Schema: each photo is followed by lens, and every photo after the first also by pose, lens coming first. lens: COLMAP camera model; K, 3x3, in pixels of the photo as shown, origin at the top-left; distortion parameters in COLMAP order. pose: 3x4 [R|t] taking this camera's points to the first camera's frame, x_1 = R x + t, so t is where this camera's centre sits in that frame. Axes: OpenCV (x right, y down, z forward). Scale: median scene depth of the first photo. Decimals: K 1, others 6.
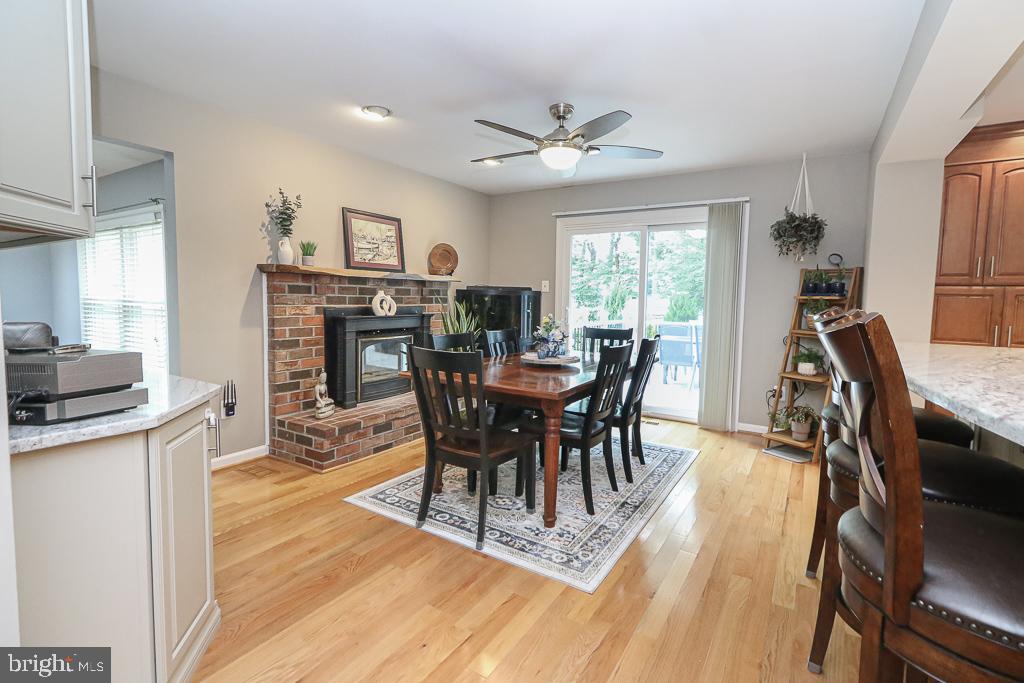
lens RADIAL K [[473.1, 0, 524.6], [0, 473.1, 323.9], [0, 0, 1]] dist [-0.000789, -0.000254]
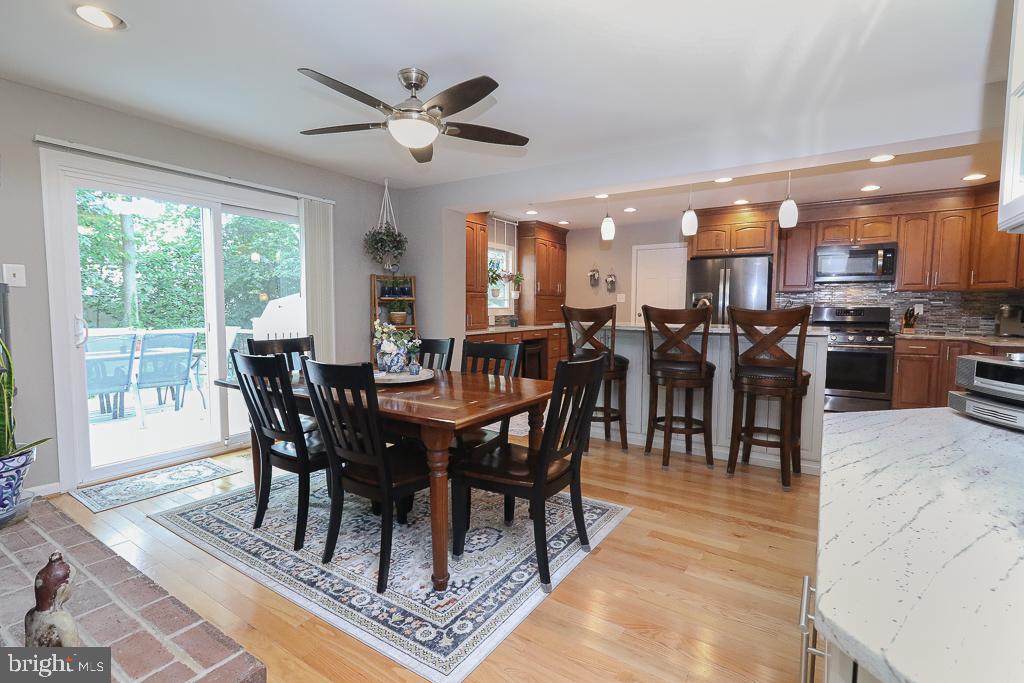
lens RADIAL K [[470.6, 0, 516.4], [0, 470.6, 333.0], [0, 0, 1]] dist [0.002604, 0.000106]
pose [[0.028089, -0.074089, 0.996856, -0.606646], [0.049070, 0.996149, 0.072653, -0.038913], [-0.998400, 0.046875, 0.031616, 0.622484]]
